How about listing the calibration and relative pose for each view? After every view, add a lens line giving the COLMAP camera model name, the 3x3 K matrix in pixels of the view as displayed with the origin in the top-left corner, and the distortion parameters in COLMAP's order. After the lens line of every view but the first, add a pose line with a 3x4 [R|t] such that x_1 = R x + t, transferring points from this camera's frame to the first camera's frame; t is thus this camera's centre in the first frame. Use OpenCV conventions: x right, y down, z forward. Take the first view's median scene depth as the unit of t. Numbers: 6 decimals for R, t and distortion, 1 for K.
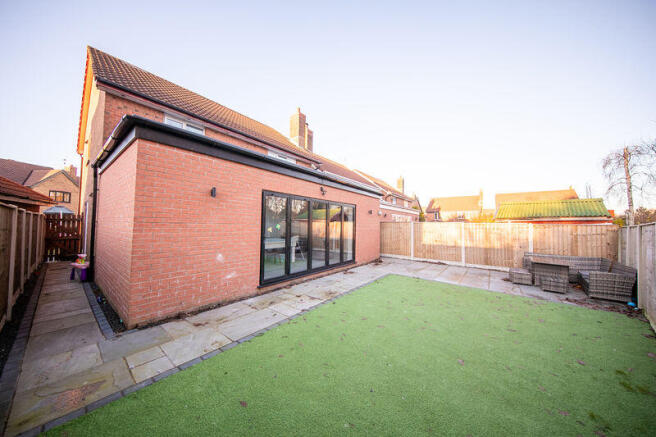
lens RADIAL K [[208.5, 0, 326.9], [0, 208.5, 216.7], [0, 0, 1]] dist [0.000588, -0.000004]
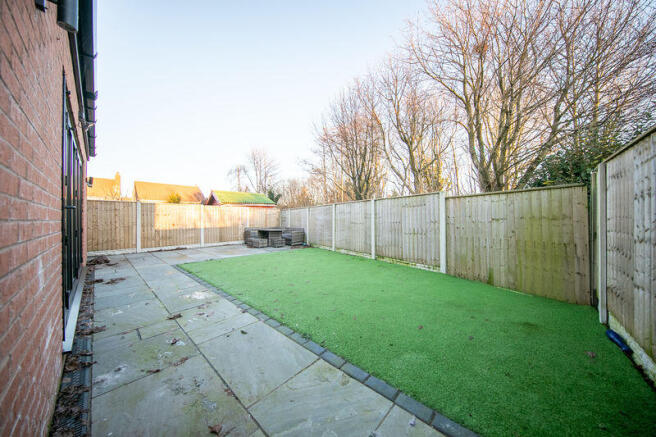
lens RADIAL K [[208.5, 0, 326.9], [0, 208.5, 216.7], [0, 0, 1]] dist [0.000588, -0.000004]
pose [[0.098694, -0.012975, 0.995033, -0.341597], [-0.035524, 0.999232, 0.016553, 0.048794], [-0.994484, -0.036981, 0.098157, 0.295840]]
